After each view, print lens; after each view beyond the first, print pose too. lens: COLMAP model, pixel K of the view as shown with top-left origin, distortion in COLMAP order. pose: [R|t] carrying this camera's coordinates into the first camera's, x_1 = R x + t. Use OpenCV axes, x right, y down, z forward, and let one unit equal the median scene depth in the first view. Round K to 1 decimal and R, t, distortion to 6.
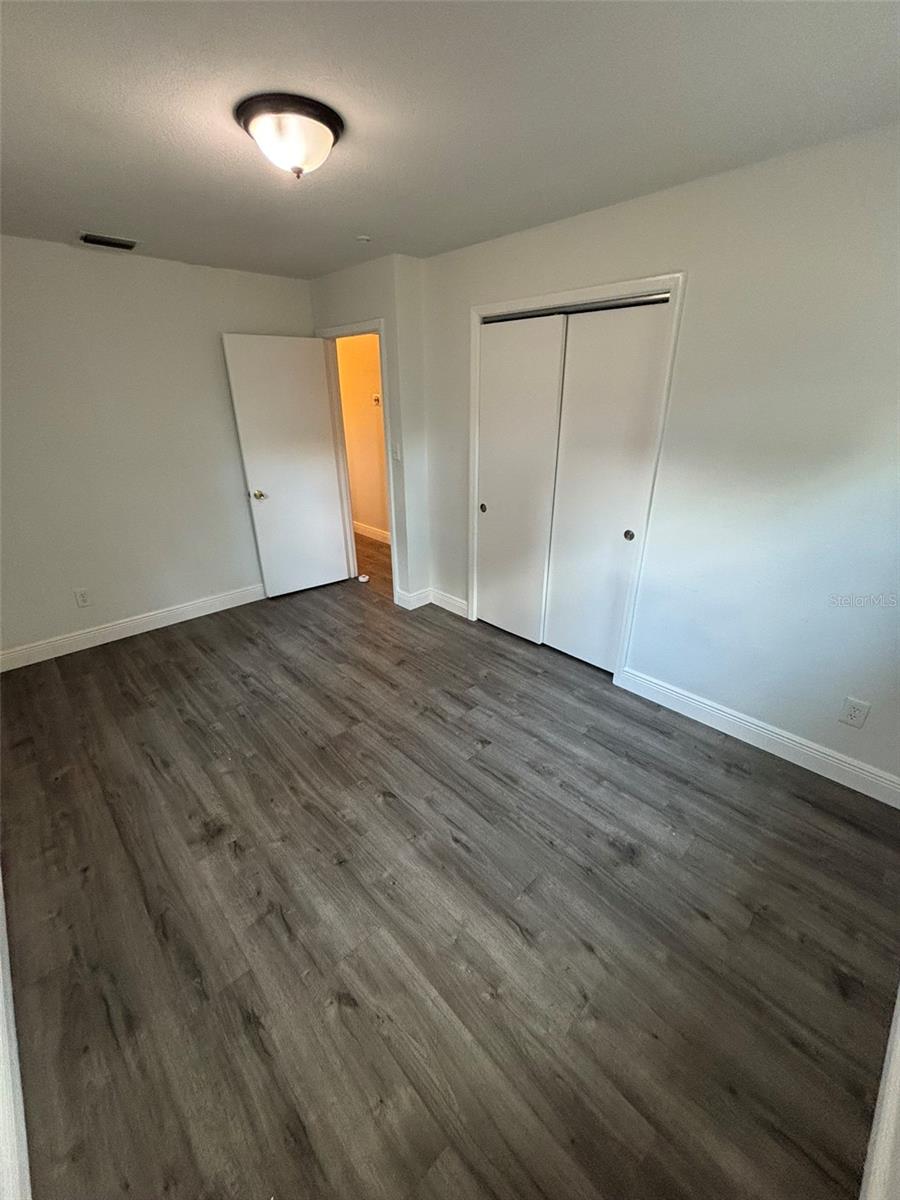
lens RADIAL K [[487.5, 0, 453.6], [0, 487.5, 592.0], [0, 0, 1]] dist [-0.001530, 0.001411]
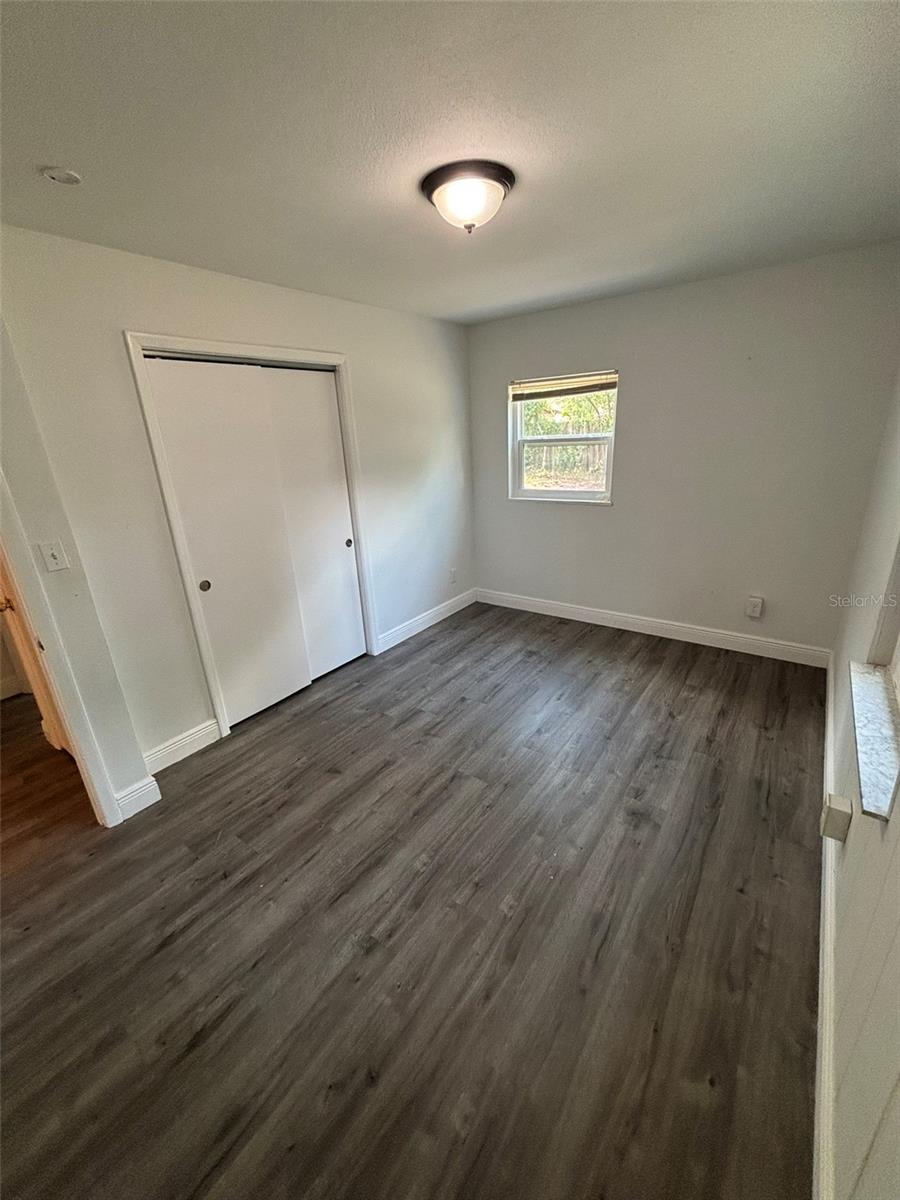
lens RADIAL K [[487.5, 0, 450.7], [0, 487.5, 602.8], [0, 0, 1]] dist [-0.001530, 0.001411]
pose [[-0.178003, -0.318364, 0.931107, -0.947752], [0.426847, 0.827581, 0.364569, -0.341397], [-0.886632, 0.462335, -0.011419, 0.870199]]
